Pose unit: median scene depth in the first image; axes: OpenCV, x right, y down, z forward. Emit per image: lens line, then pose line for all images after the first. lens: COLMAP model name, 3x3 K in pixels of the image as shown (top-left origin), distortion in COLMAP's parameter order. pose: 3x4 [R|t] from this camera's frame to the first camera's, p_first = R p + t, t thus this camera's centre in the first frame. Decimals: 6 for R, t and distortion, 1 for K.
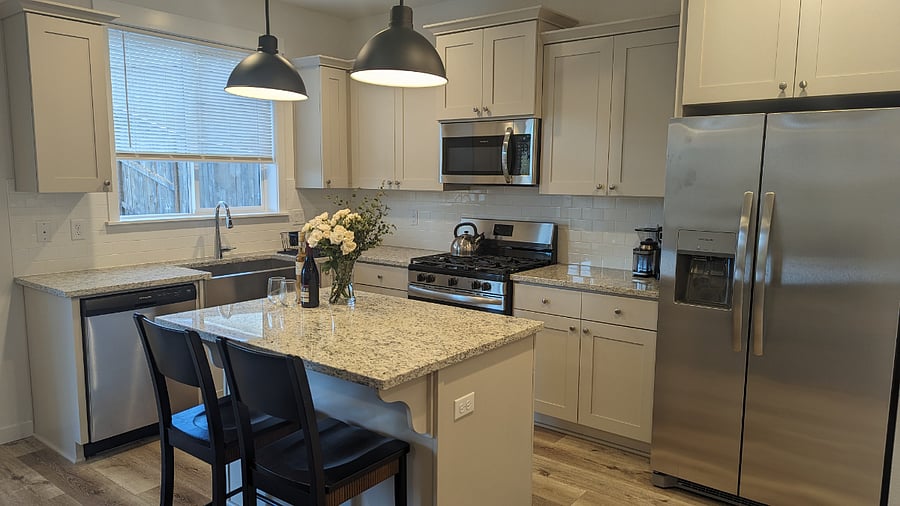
lens RADIAL K [[639.1, 0, 451.6], [0, 639.1, 254.9], [0, 0, 1]] dist [0.049015, -0.008916]
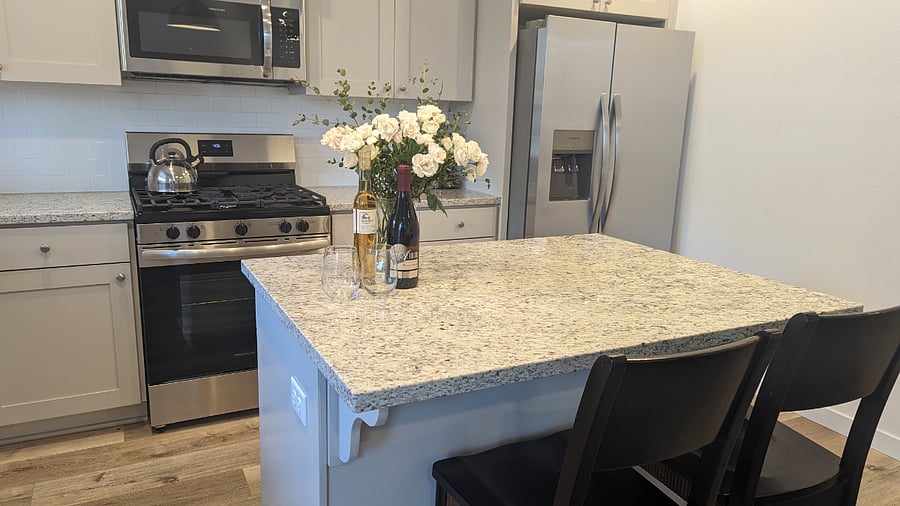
lens RADIAL K [[639.1, 0, 455.3], [0, 639.1, 251.9], [0, 0, 1]] dist [0.049015, -0.008916]
pose [[0.418857, -0.192318, 0.887453, -0.519774], [0.085421, 0.981326, 0.172344, -0.030637], [-0.904025, 0.003620, 0.427464, 0.545286]]
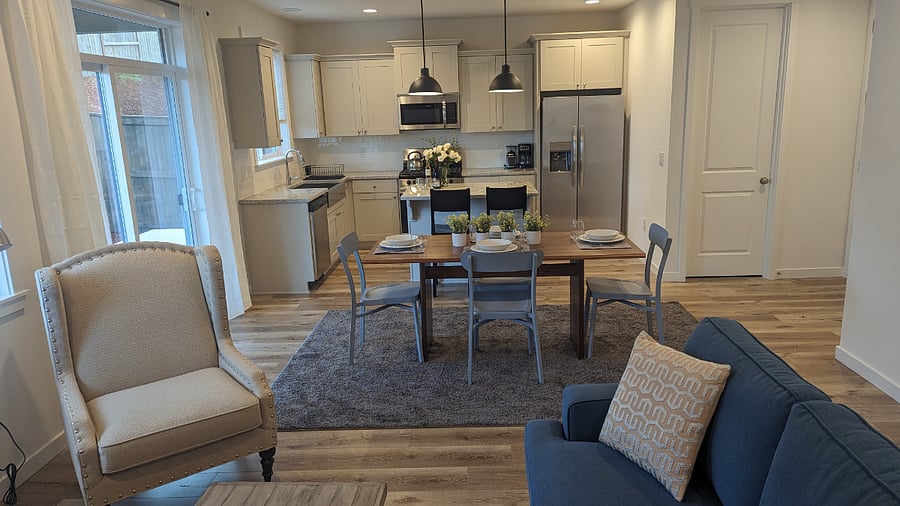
lens RADIAL K [[639.1, 0, 455.6], [0, 639.1, 252.7], [0, 0, 1]] dist [0.049015, -0.008916]
pose [[0.810337, -0.164577, 0.562378, -1.101799], [0.110530, 0.985449, 0.129124, 0.013735], [-0.575445, -0.042475, 0.816736, -0.653488]]
